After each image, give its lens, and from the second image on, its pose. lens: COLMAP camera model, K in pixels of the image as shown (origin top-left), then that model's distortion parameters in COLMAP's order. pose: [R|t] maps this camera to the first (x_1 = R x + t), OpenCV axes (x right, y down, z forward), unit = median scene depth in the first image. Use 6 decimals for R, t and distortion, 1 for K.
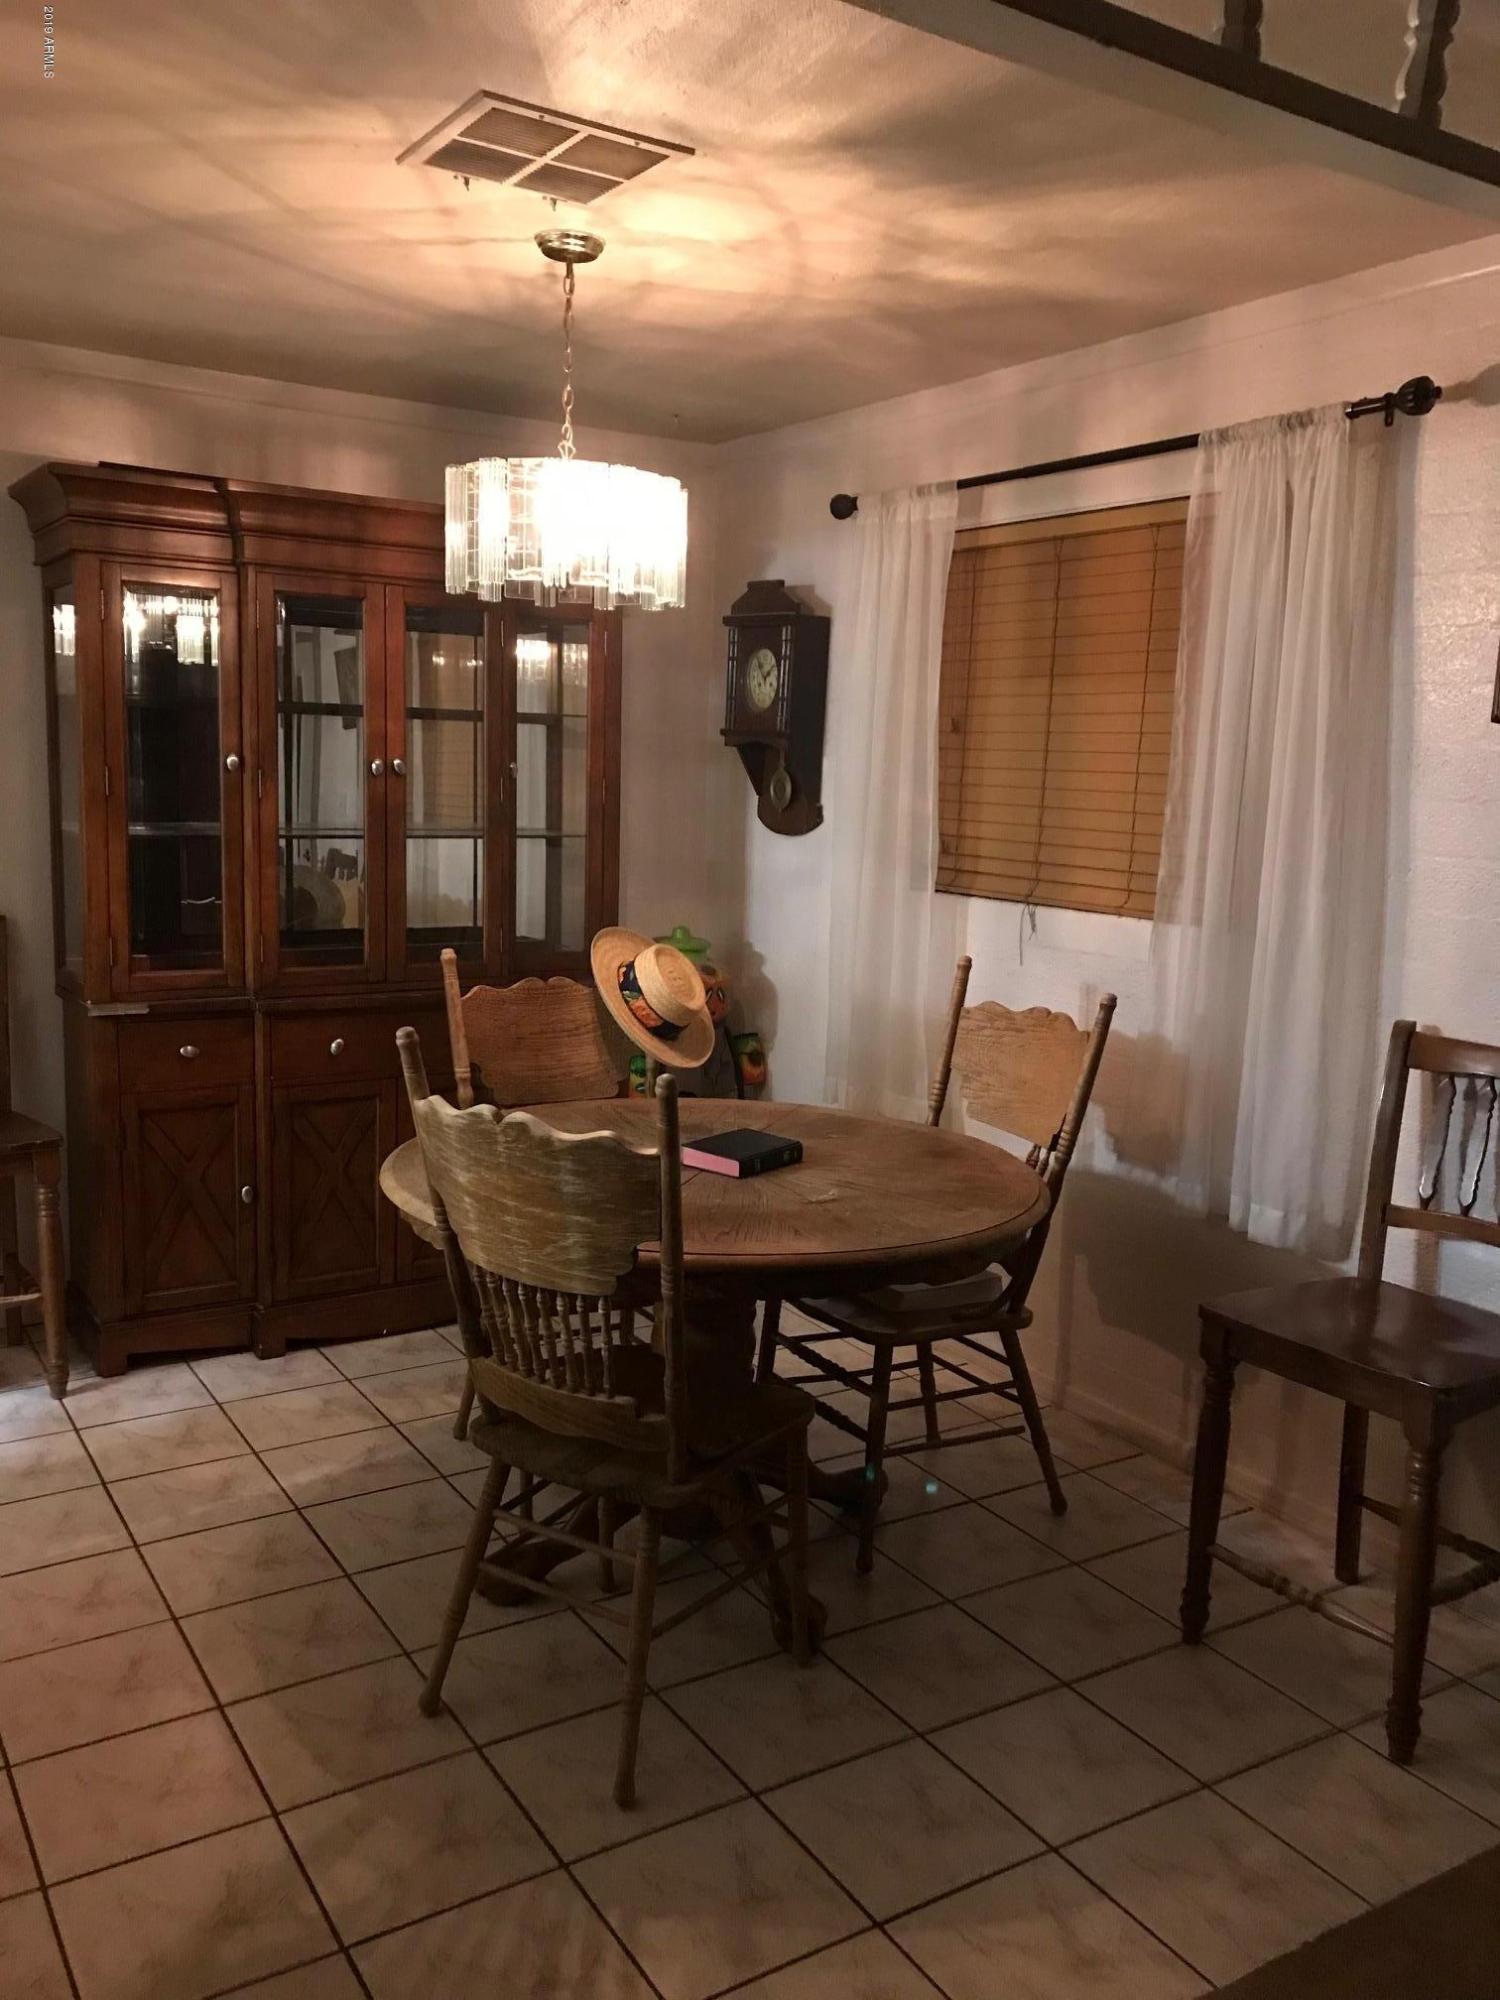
lens RADIAL K [[1637.5, 0, 753.6], [0, 1637.5, 996.1], [0, 0, 1]] dist [0.039647, -0.041057]
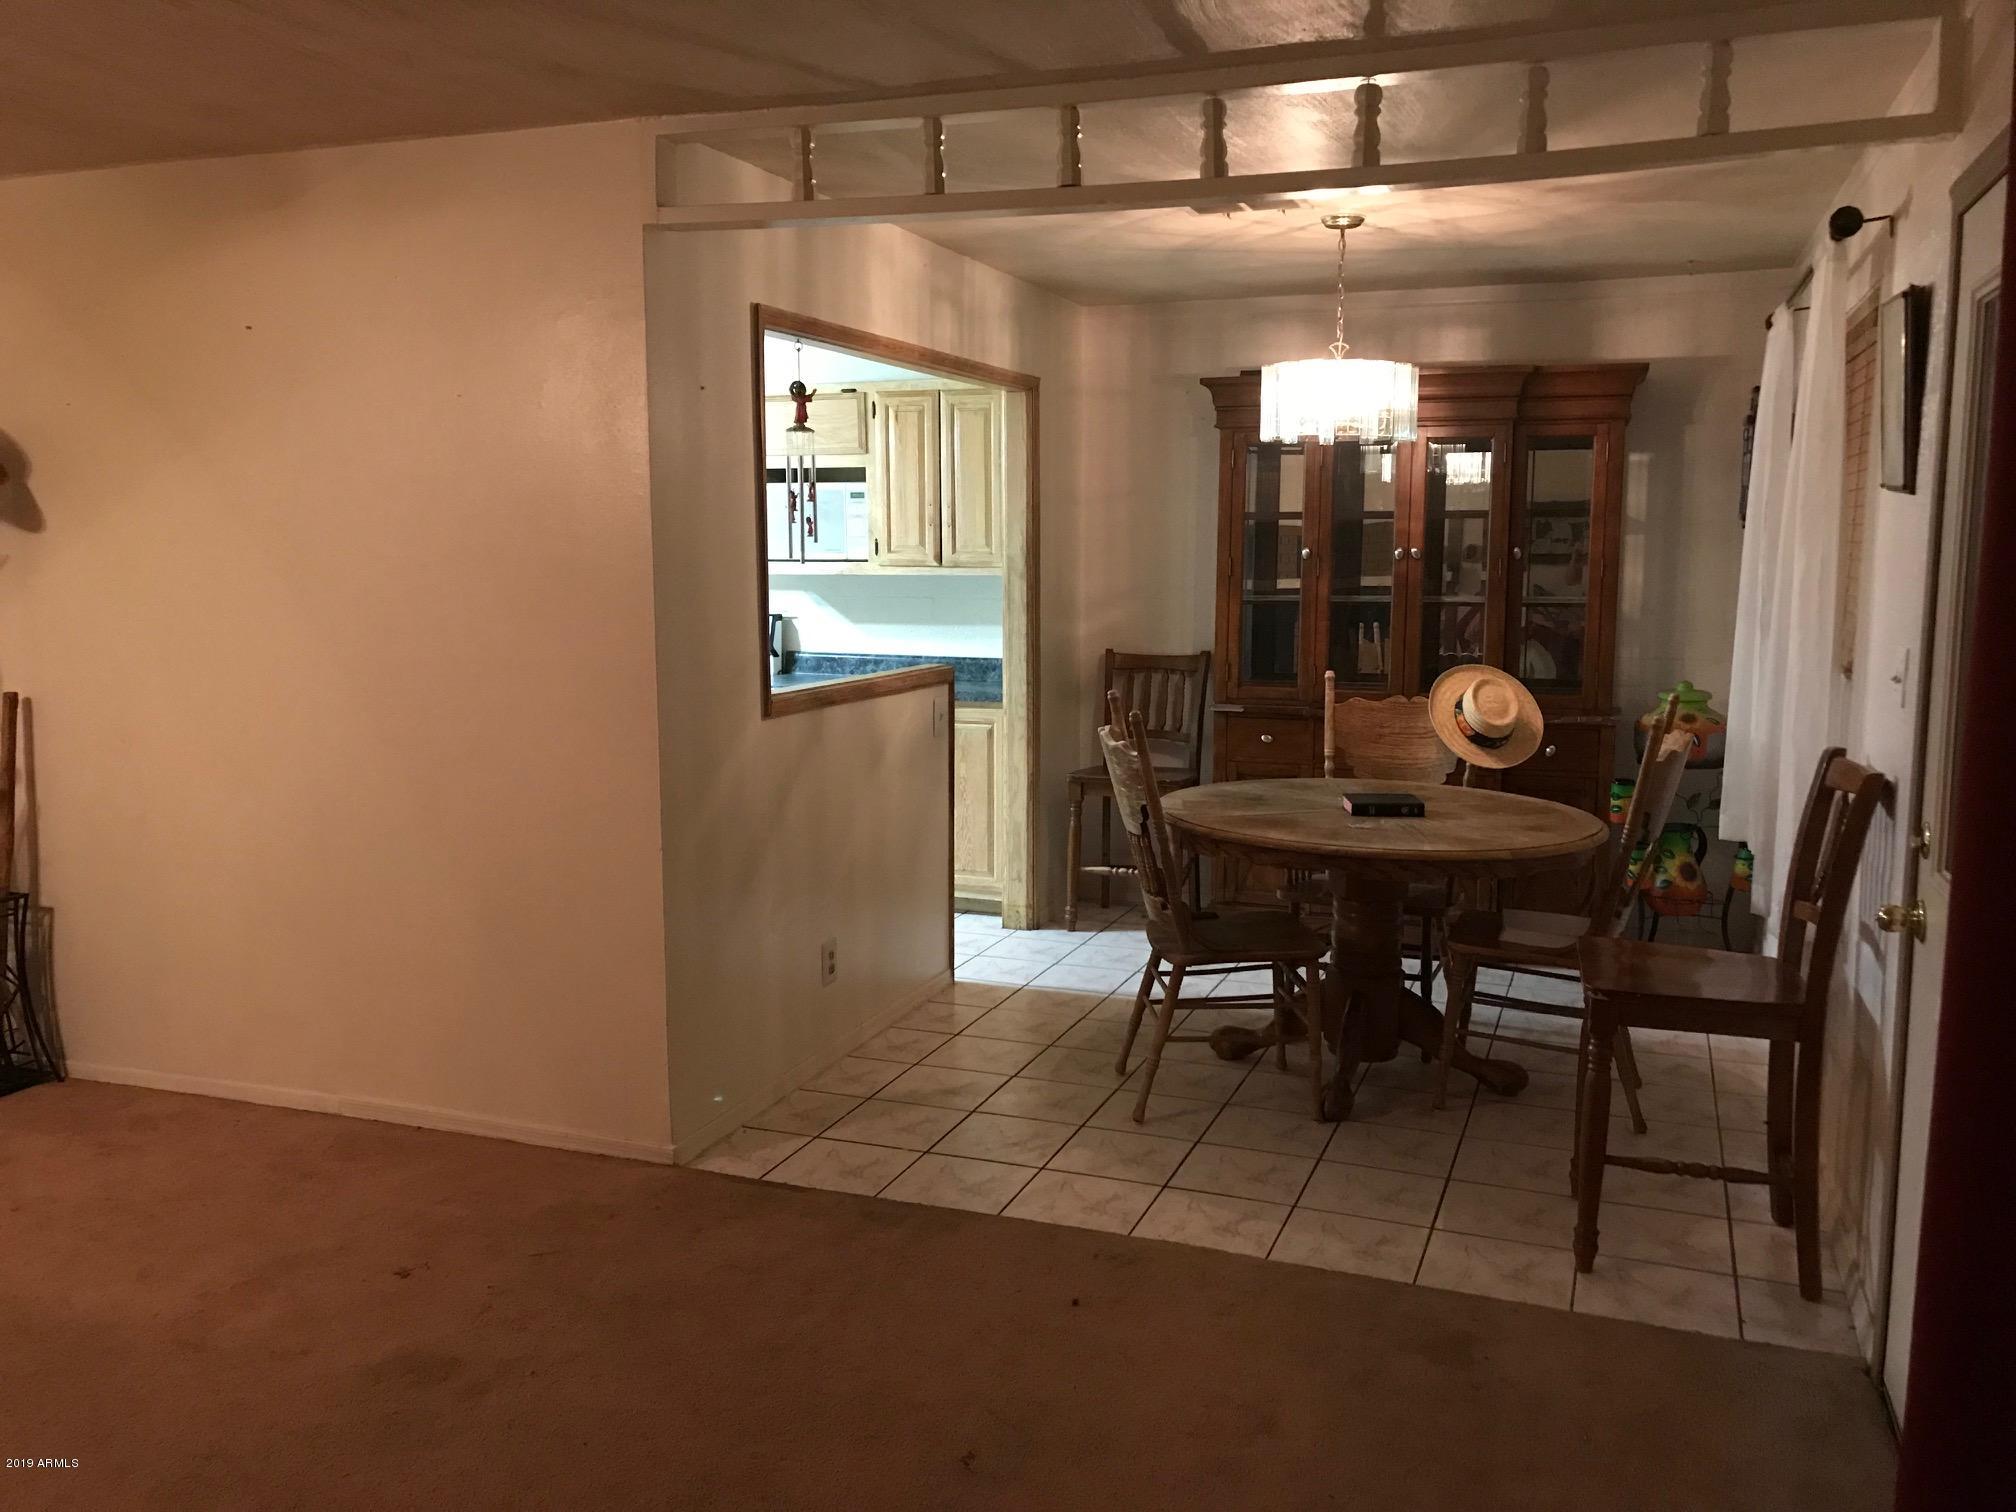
lens RADIAL K [[1650.6, 0, 1022.8], [0, 1650.6, 748.3], [0, 0, 1]] dist [0.039647, -0.041057]
pose [[0.605067, 0.072437, -0.792872, 1.015195], [-0.108623, 0.994051, 0.007923, 0.073558], [0.788730, 0.081331, 0.609336, -0.179283]]
